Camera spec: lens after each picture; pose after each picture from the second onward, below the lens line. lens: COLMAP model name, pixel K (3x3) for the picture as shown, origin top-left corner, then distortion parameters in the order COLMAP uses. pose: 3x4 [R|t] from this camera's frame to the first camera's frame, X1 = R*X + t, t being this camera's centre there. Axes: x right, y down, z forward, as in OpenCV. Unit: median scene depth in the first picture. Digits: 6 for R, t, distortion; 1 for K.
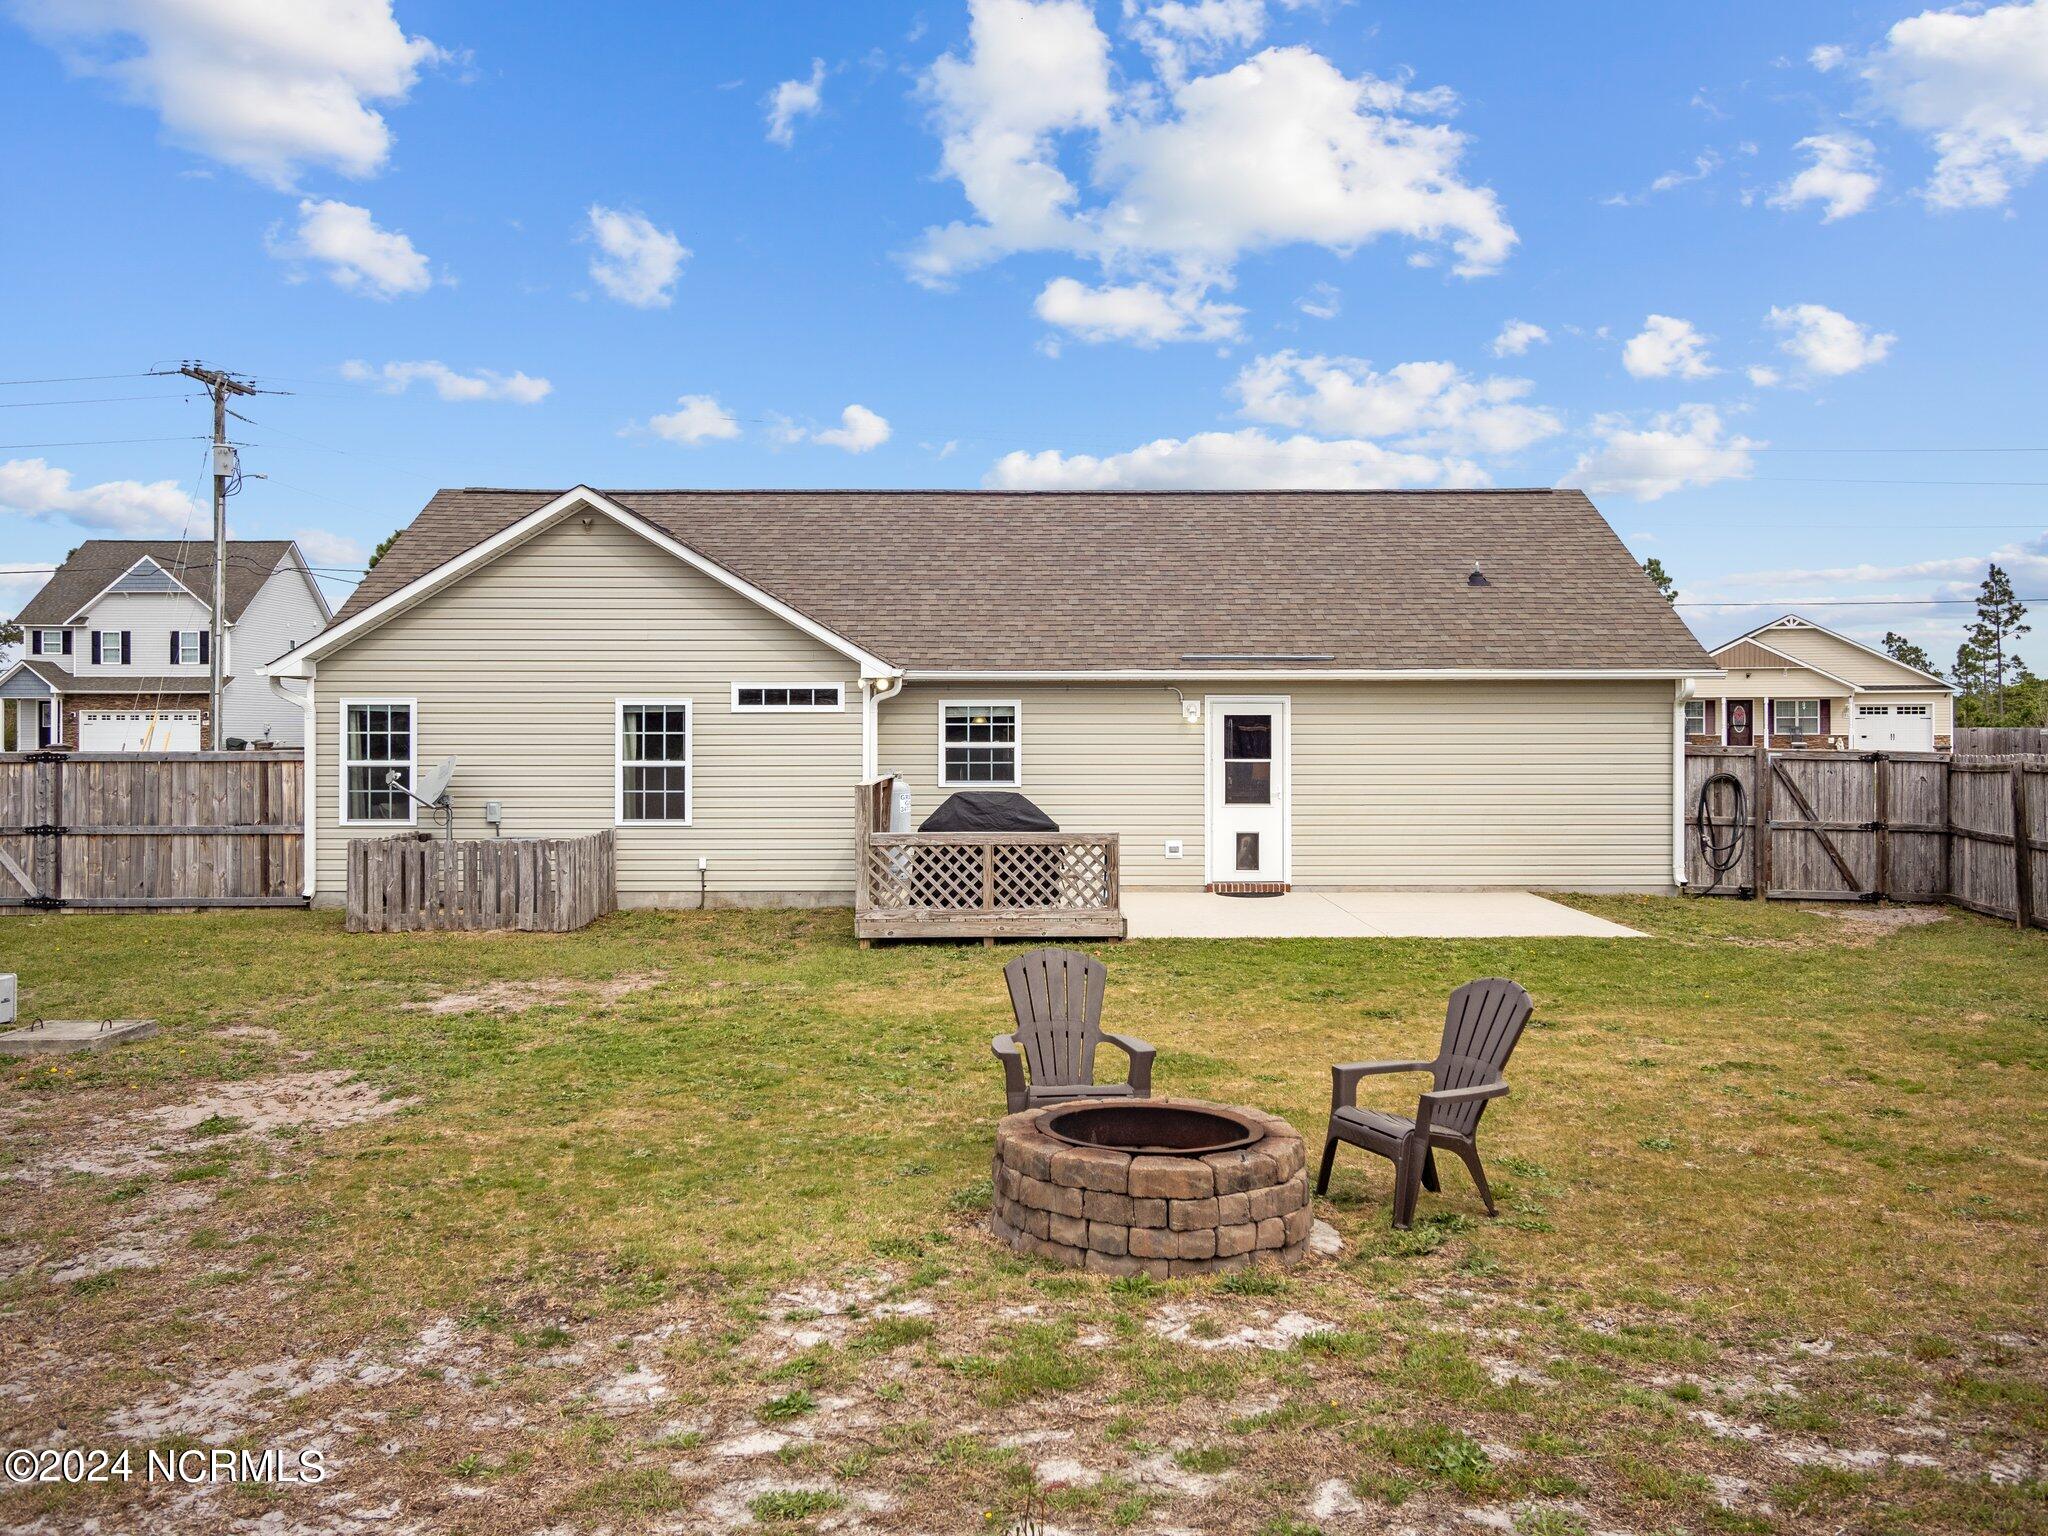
lens RADIAL K [[1639.0, 0, 1024.0], [0, 1639.0, 768.0], [0, 0, 1]] dist [0.007350, 0.001890]
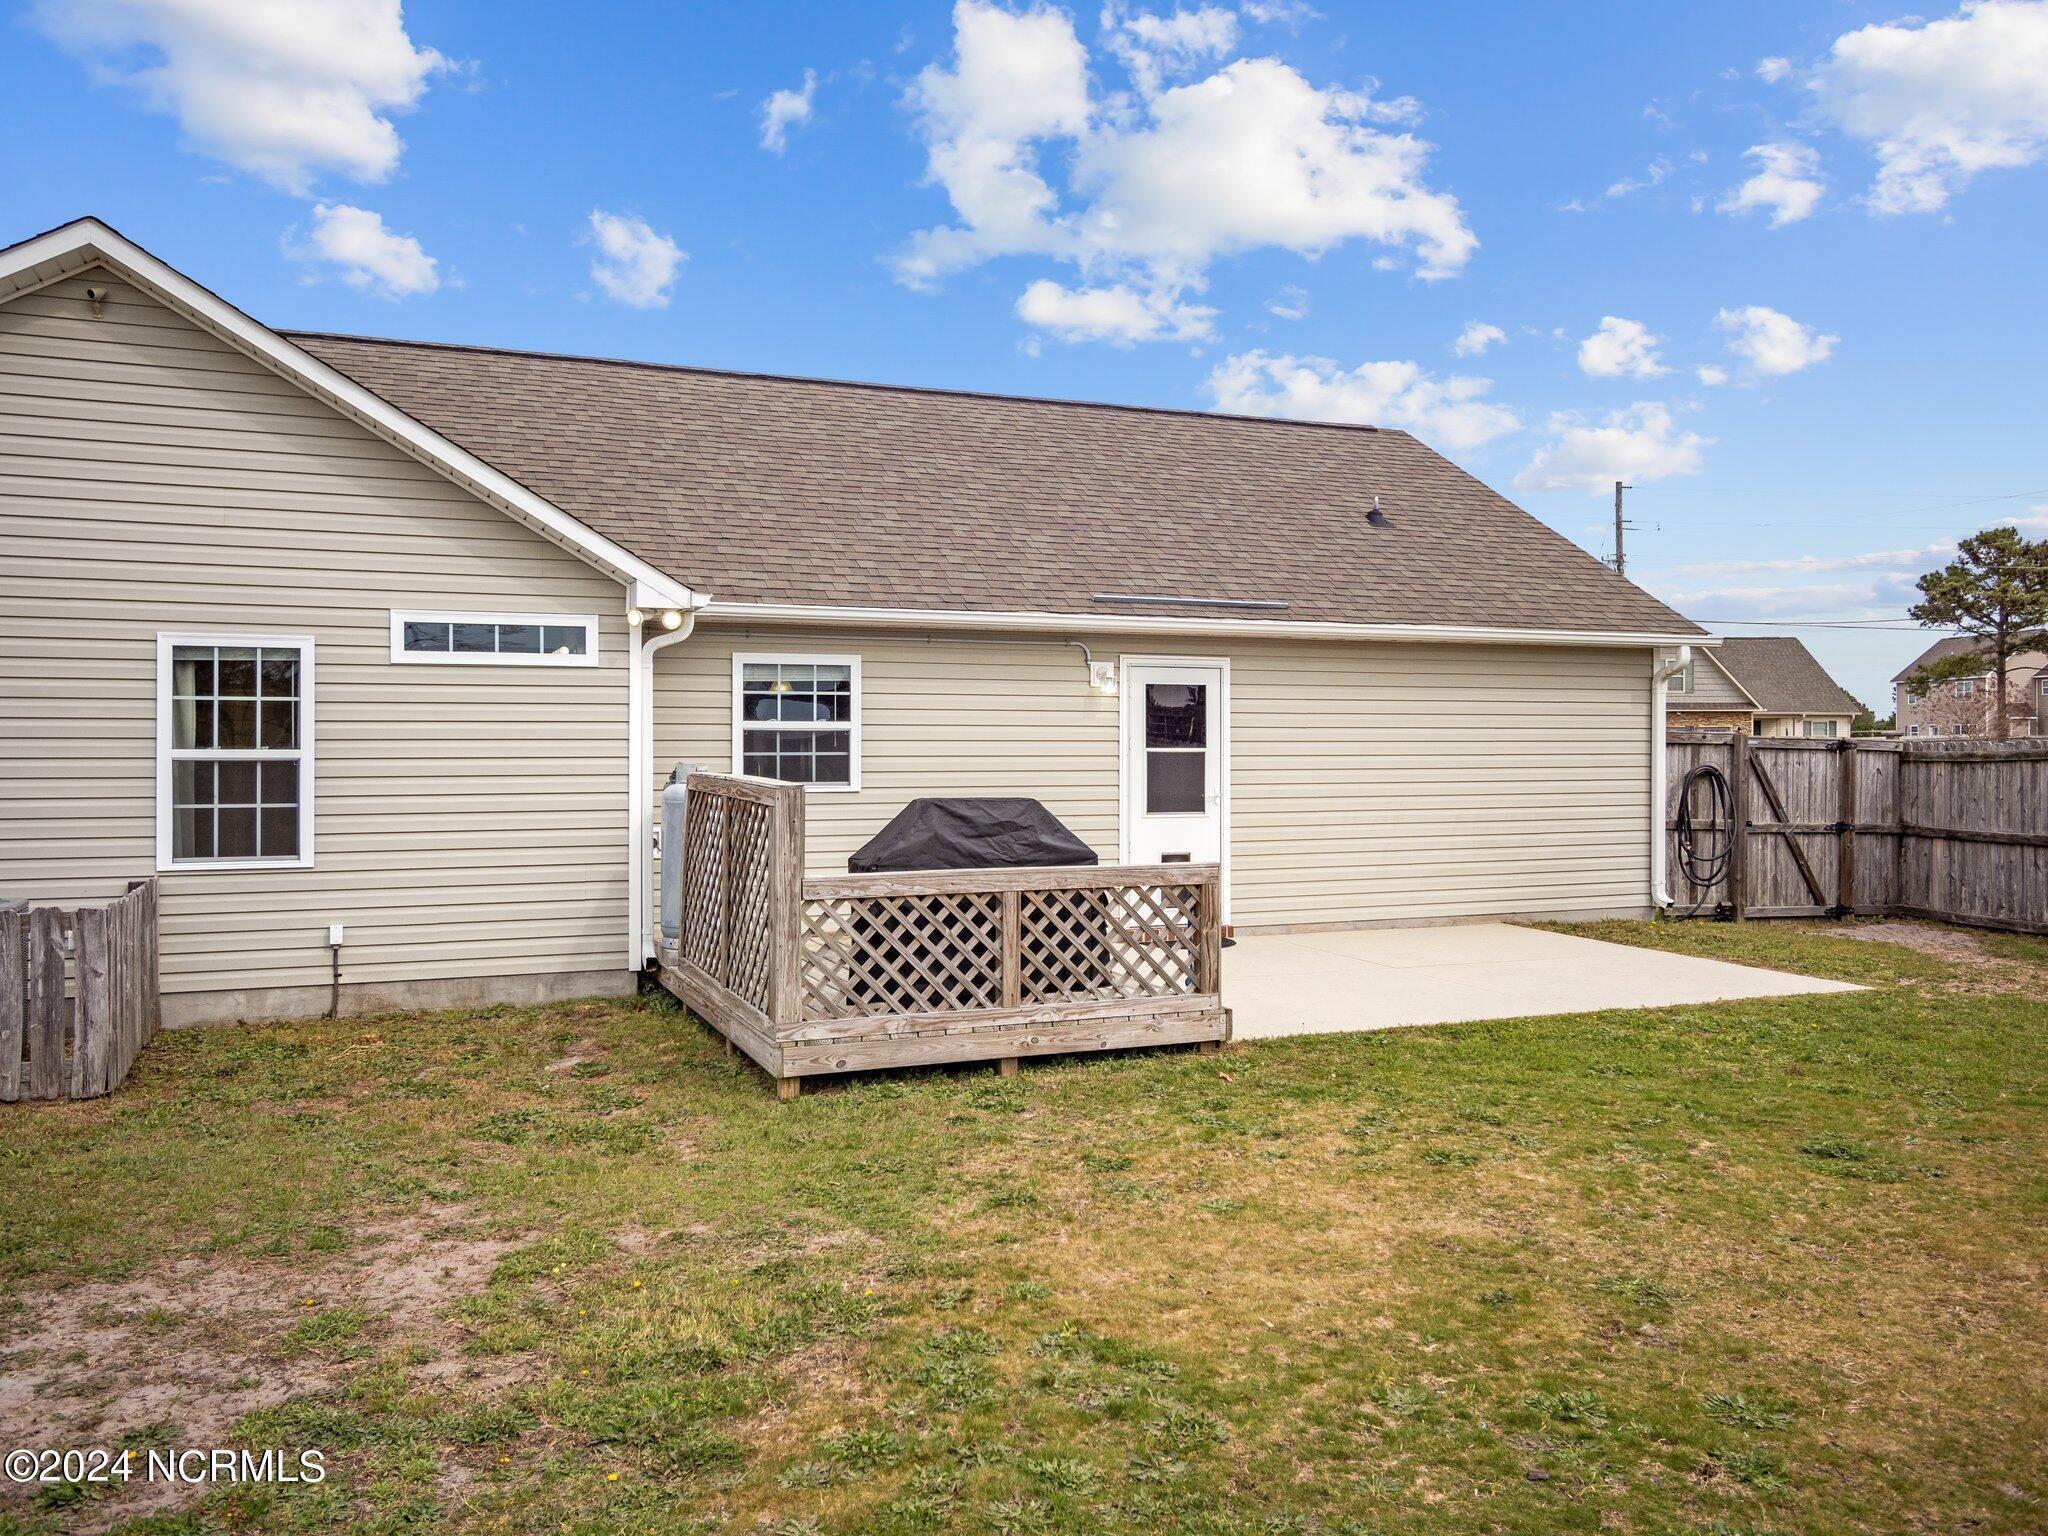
lens RADIAL K [[1584.1, 0, 1024.0], [0, 1584.1, 768.0], [0, 0, 1]] dist [-0.001063, 0.001686]
pose [[0.926183, -0.004833, 0.377044, -0.176322], [0.008333, 0.999936, -0.007652, 0.007662], [-0.376983, 0.010229, 0.926164, 0.403522]]
